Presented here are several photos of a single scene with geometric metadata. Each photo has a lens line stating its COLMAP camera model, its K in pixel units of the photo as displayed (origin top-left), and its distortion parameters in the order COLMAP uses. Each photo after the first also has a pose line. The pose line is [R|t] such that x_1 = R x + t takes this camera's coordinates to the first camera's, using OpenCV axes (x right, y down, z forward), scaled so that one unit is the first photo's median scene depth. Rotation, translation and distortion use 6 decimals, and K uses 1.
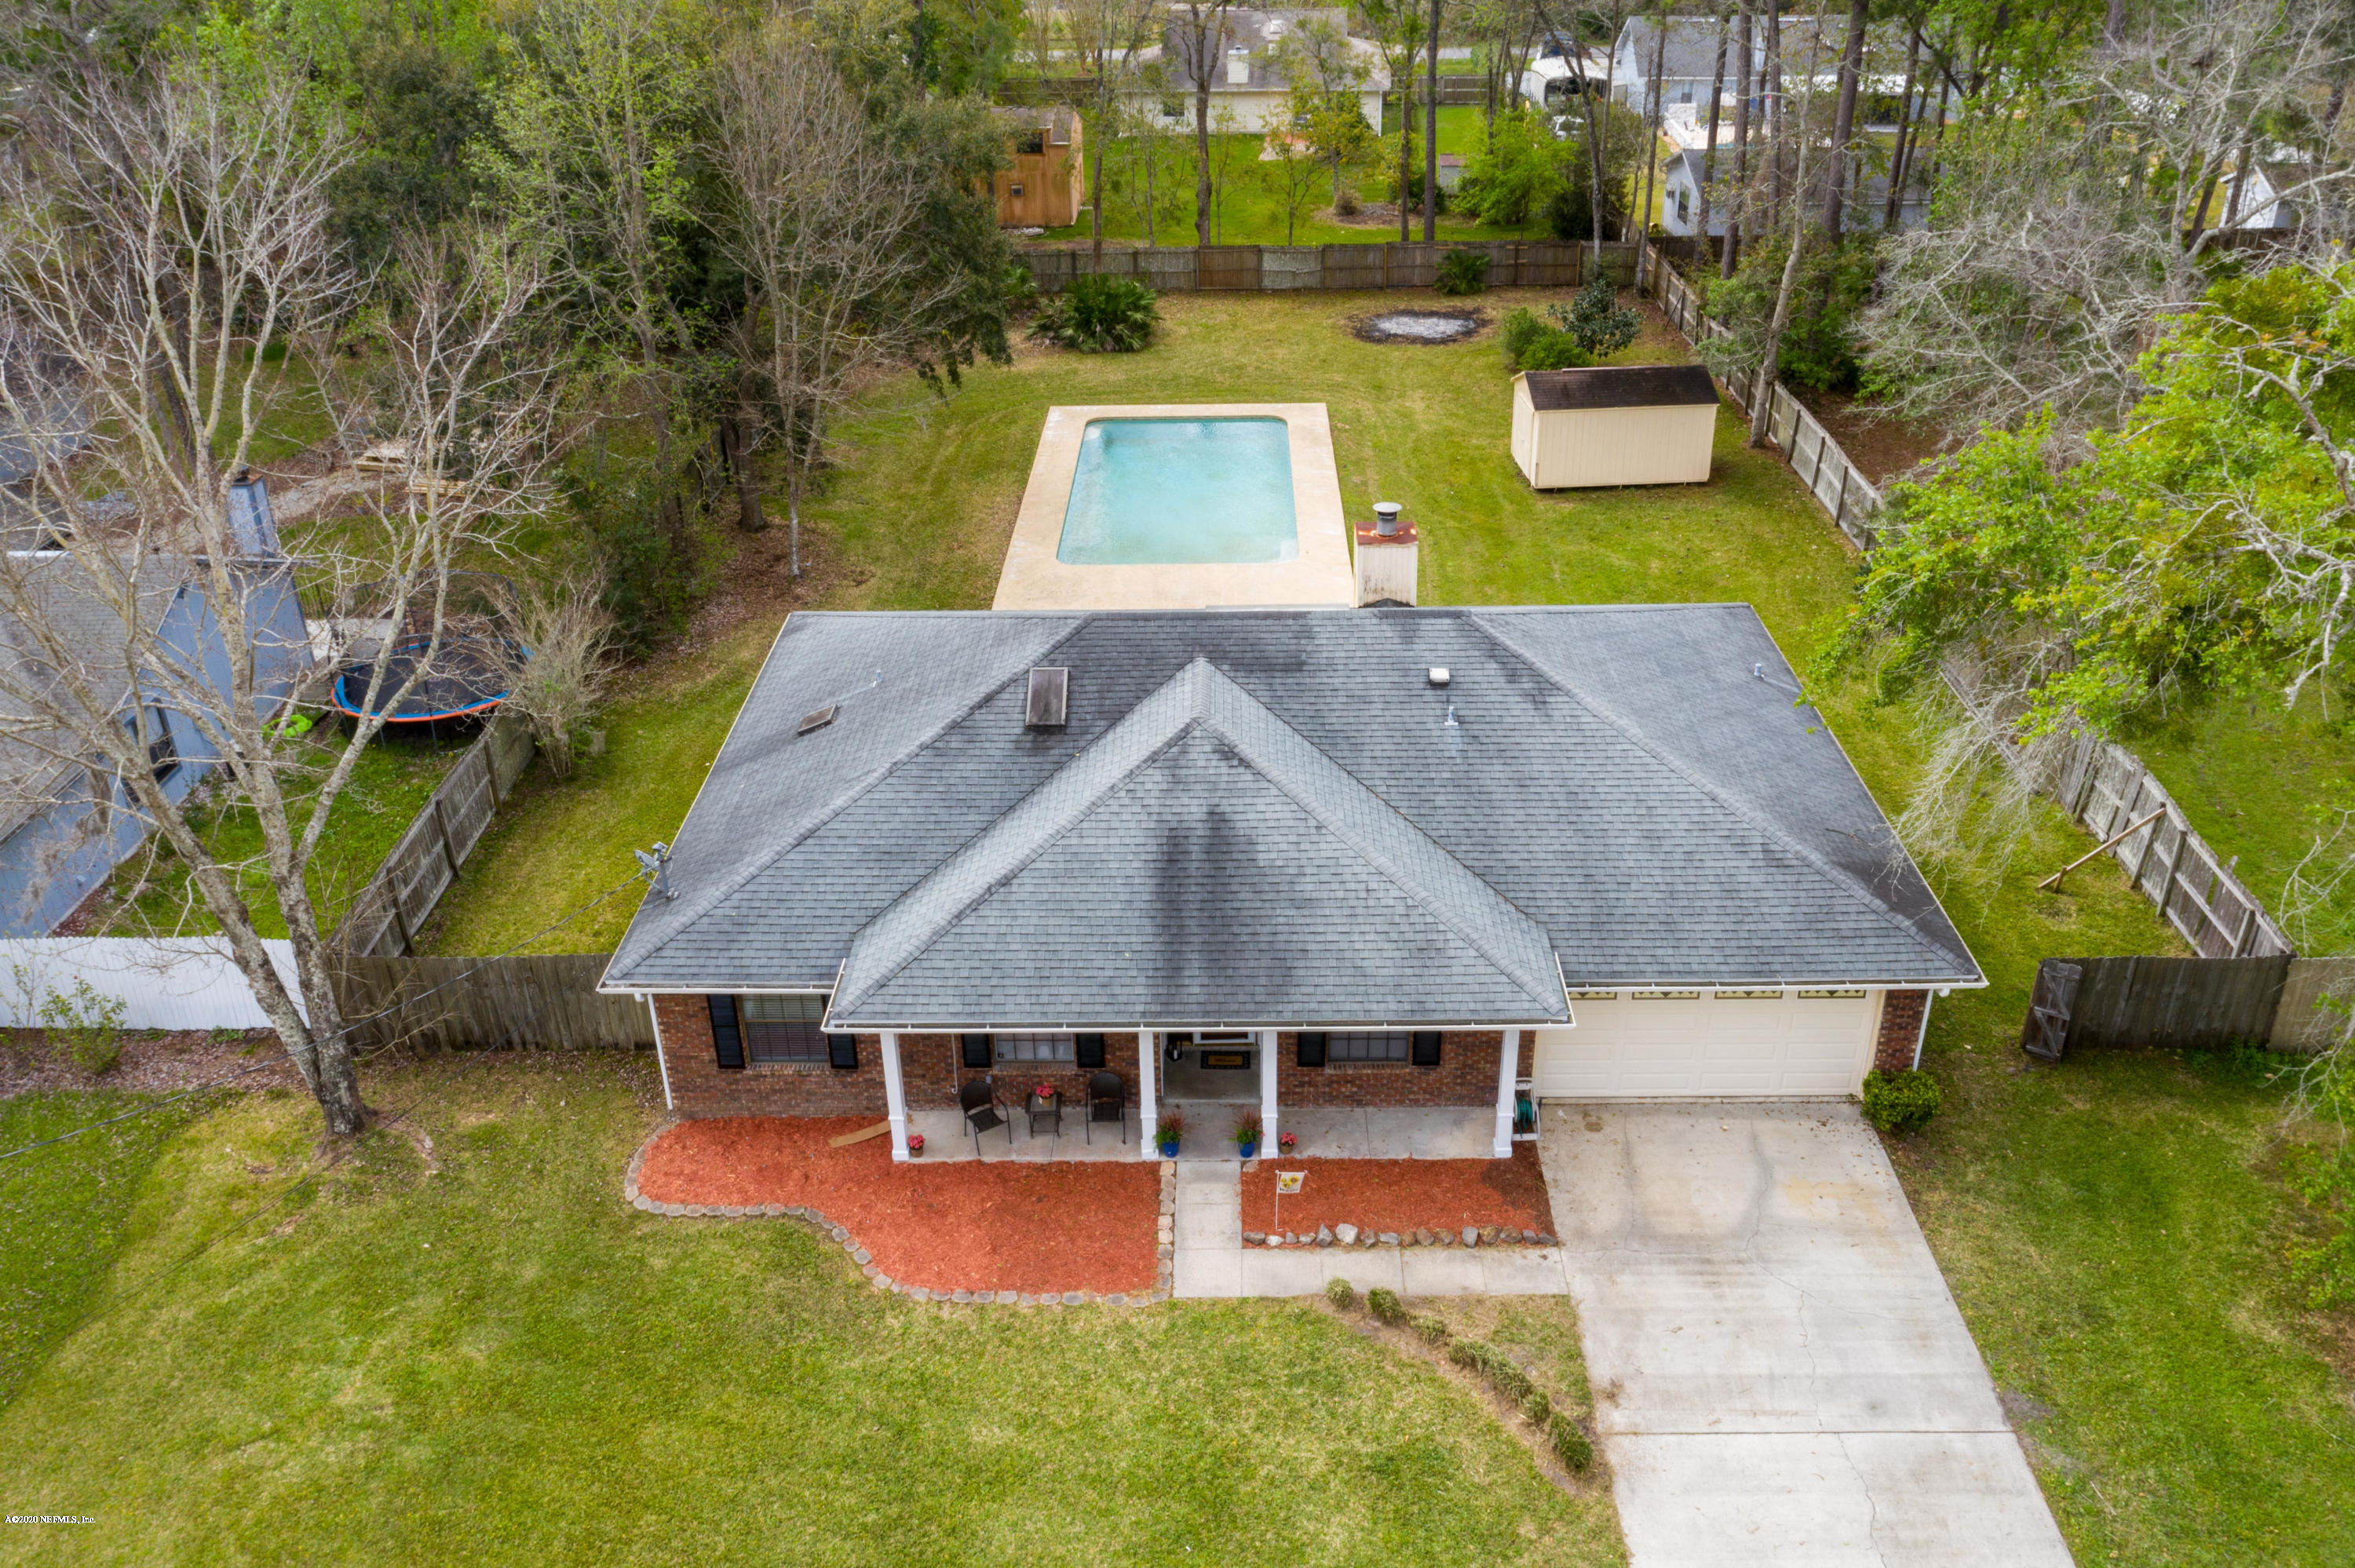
lens RADIAL K [[1878.5, 0, 1177.0], [0, 1878.5, 775.7], [0, 0, 1]] dist [-0.019508, 0.004772]
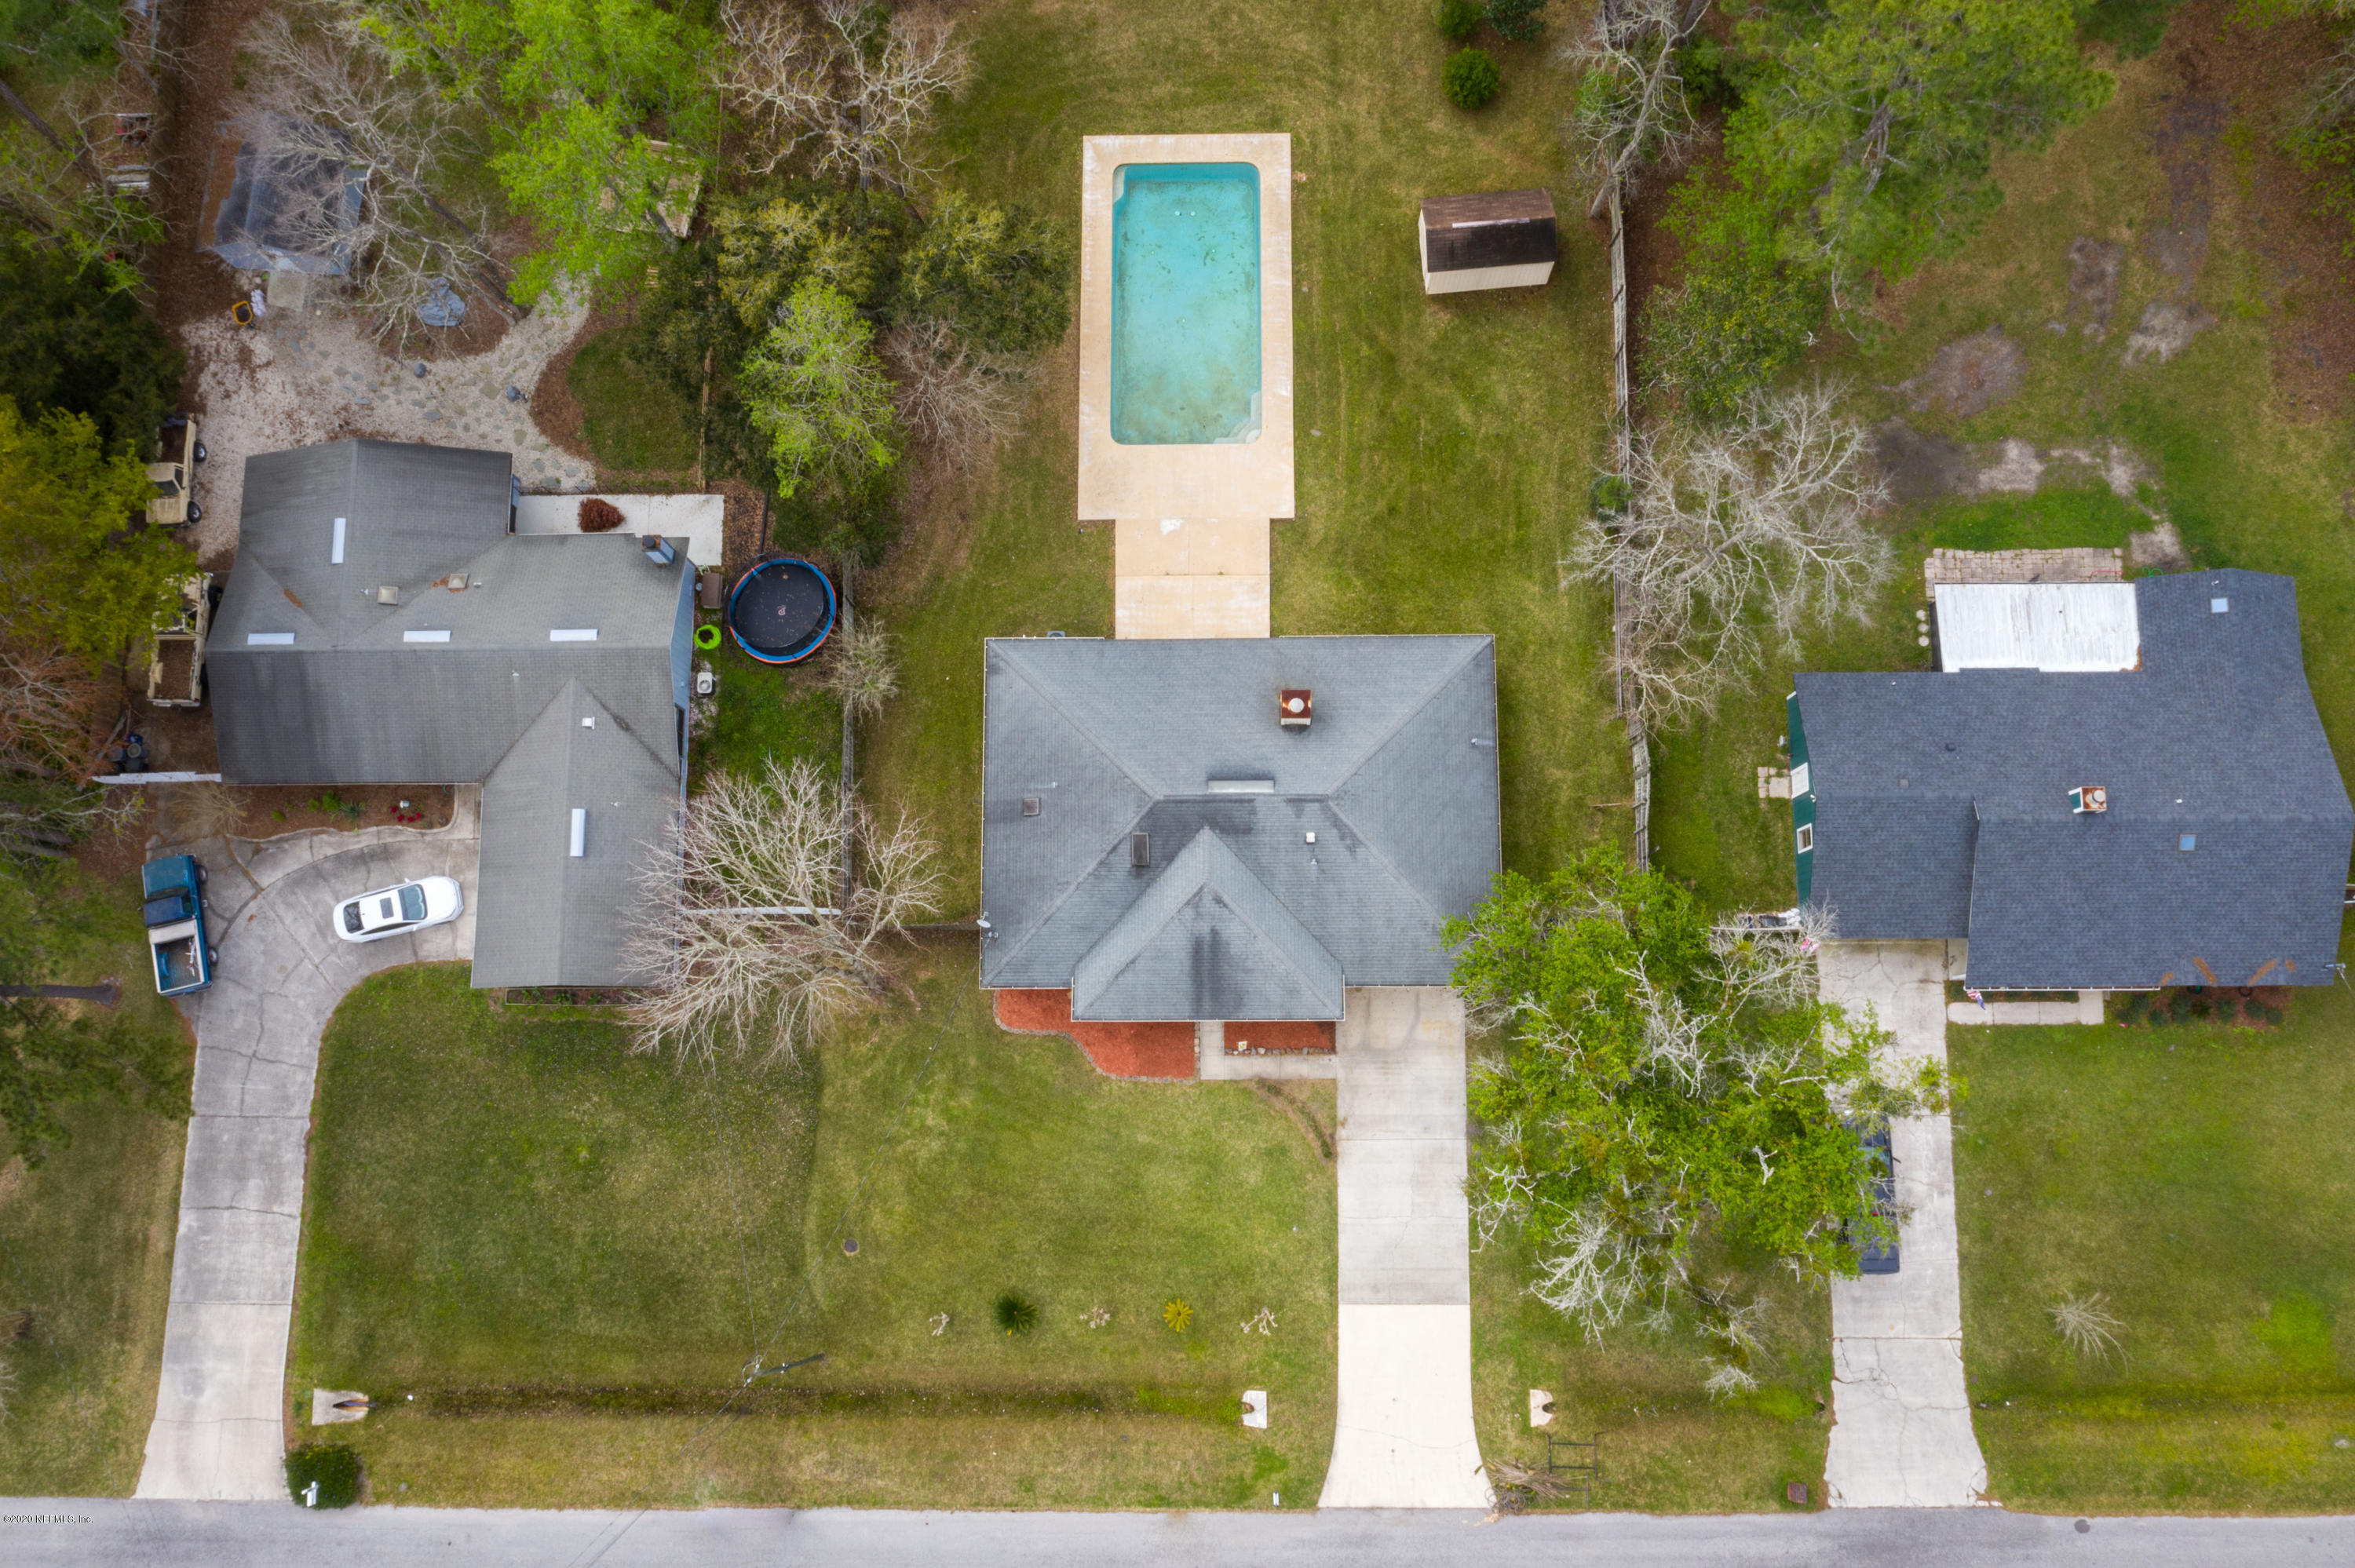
lens RADIAL K [[1921.7, 0, 1177.5], [0, 1921.7, 784.0], [0, 0, 1]] dist [-0.019638, 0.009056]
pose [[0.999670, -0.024649, -0.007293, -0.004630], [0.020755, 0.606555, 0.794771, -2.187932], [-0.015167, -0.794659, 0.606866, -0.412362]]
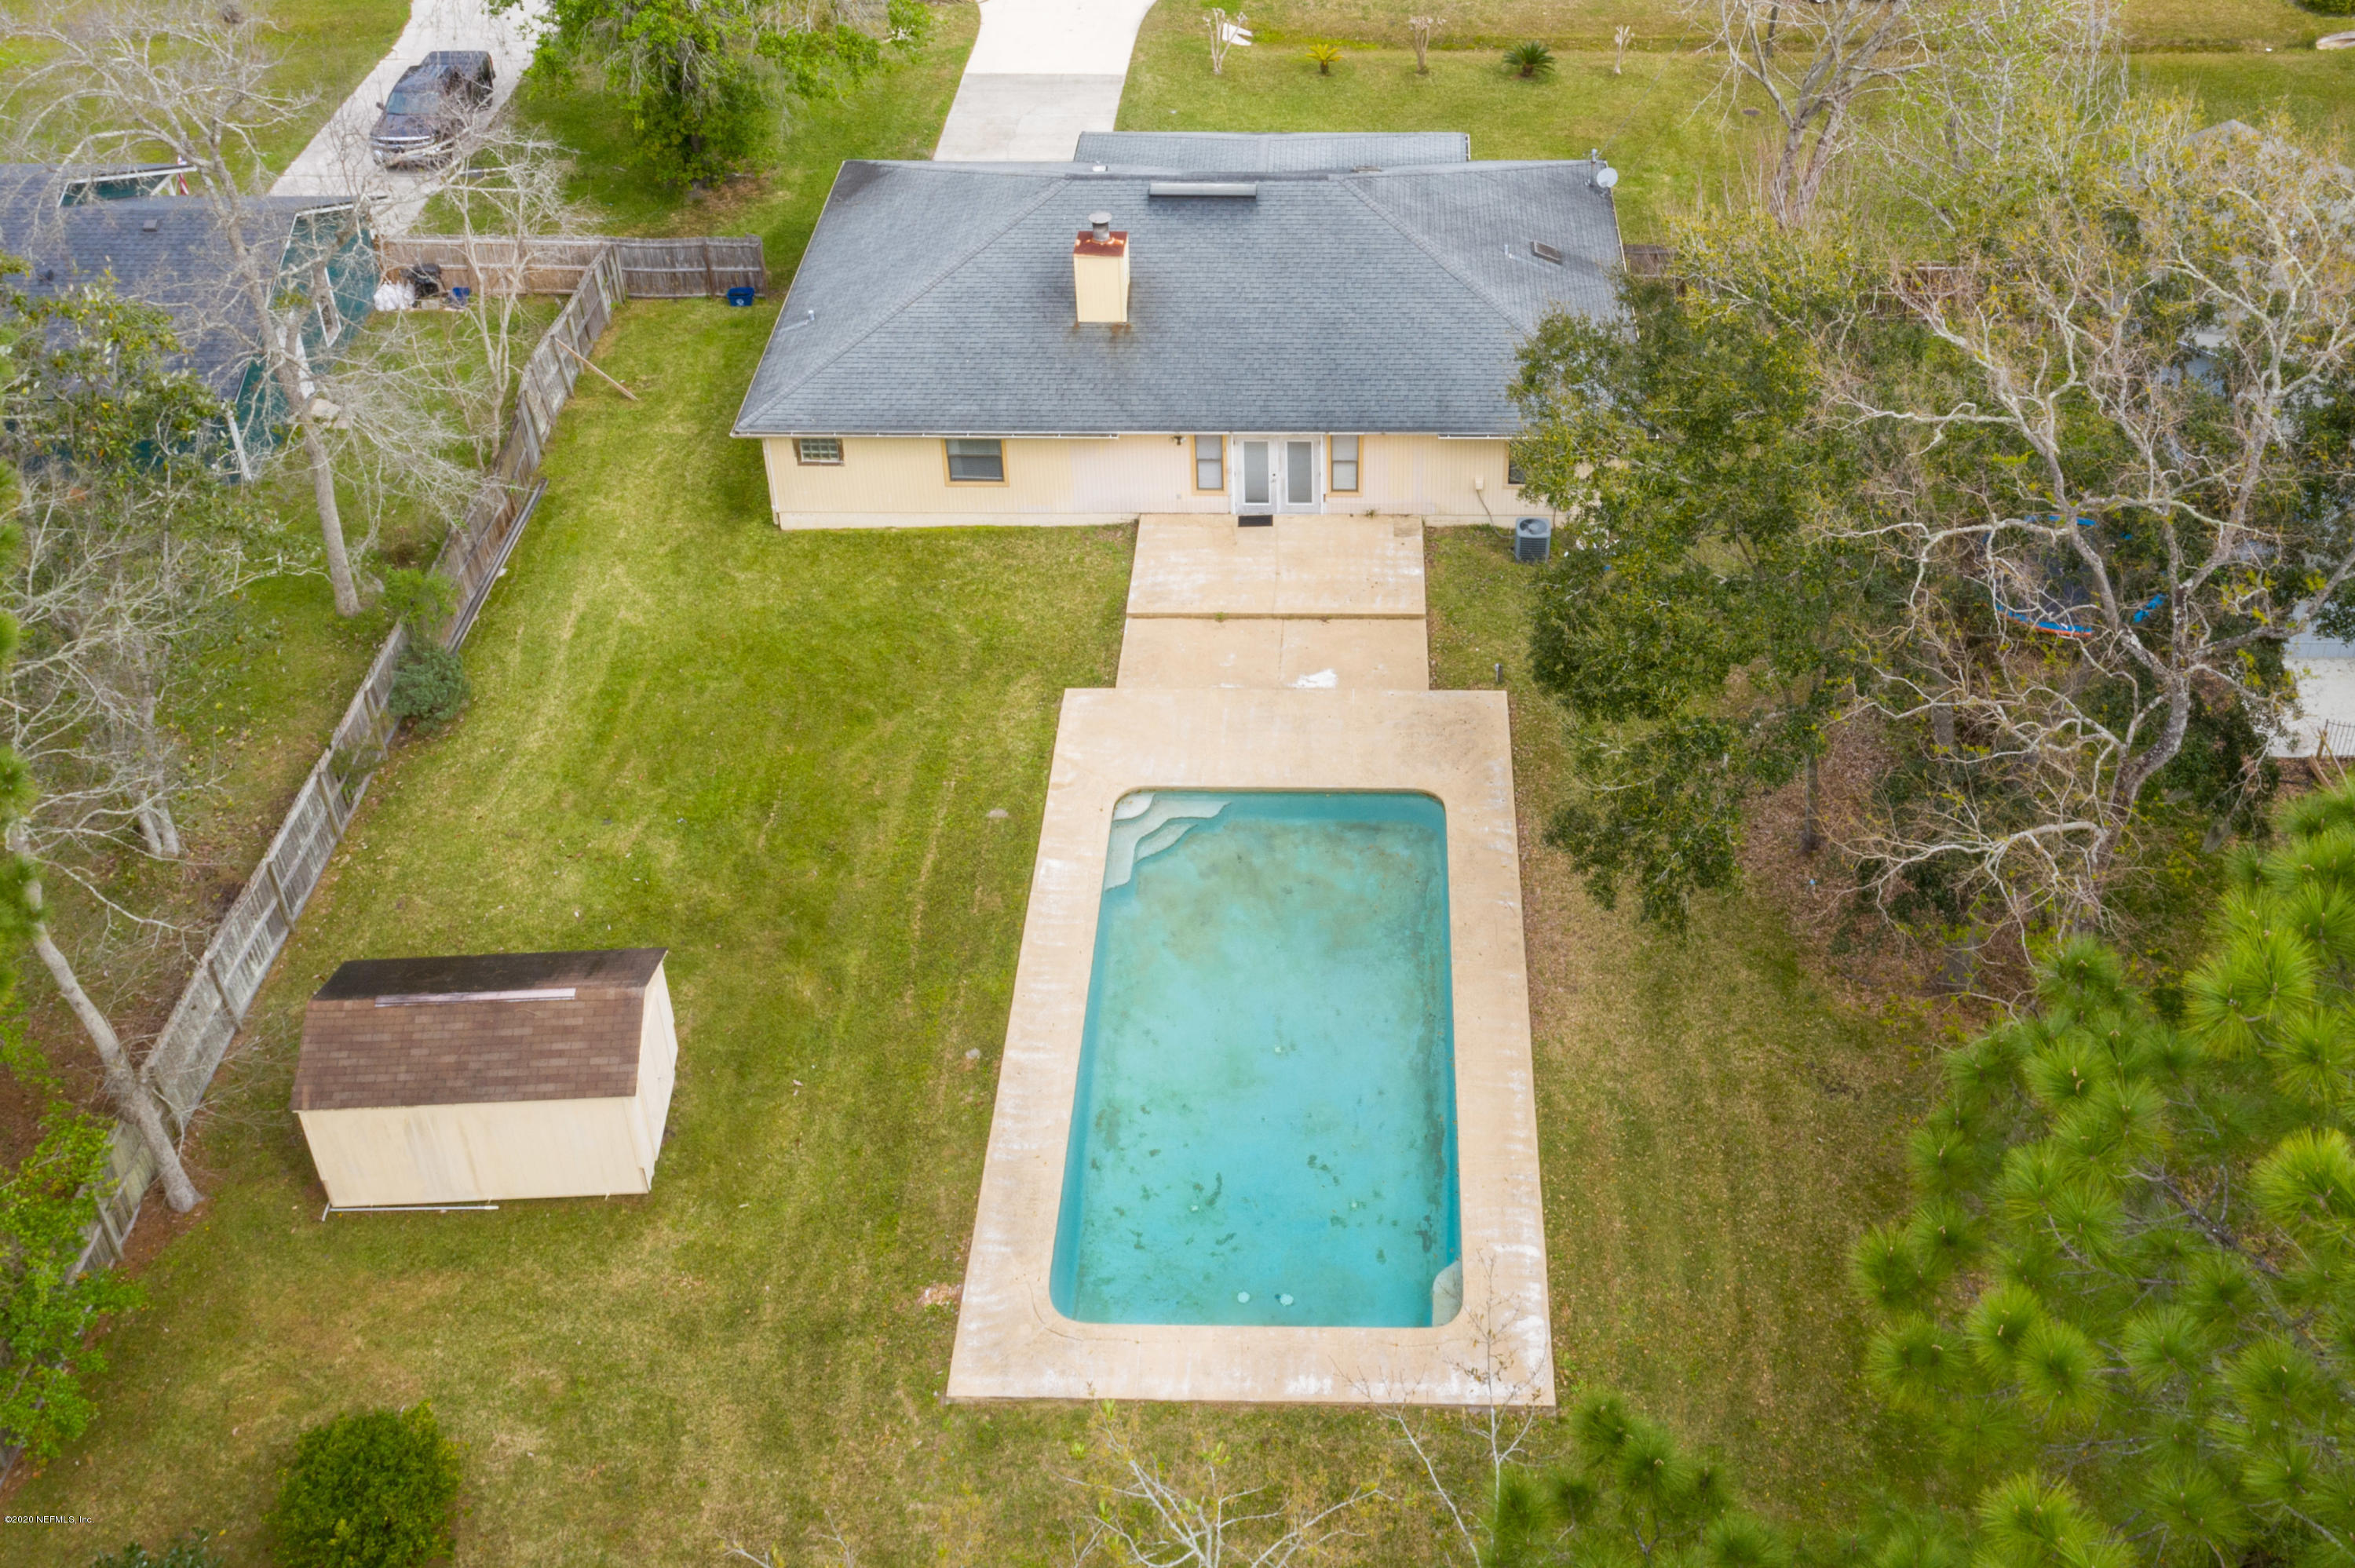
lens RADIAL K [[2470.1, 0, 1298.1], [0, 2470.1, 501.6], [0, 0, 1]] dist [-0.020707, 0.011700]
pose [[-0.999558, 0.023940, 0.017600, -0.047920], [0.026958, 0.481542, 0.876009, -1.798391], [0.012496, 0.876096, -0.481974, 2.405621]]
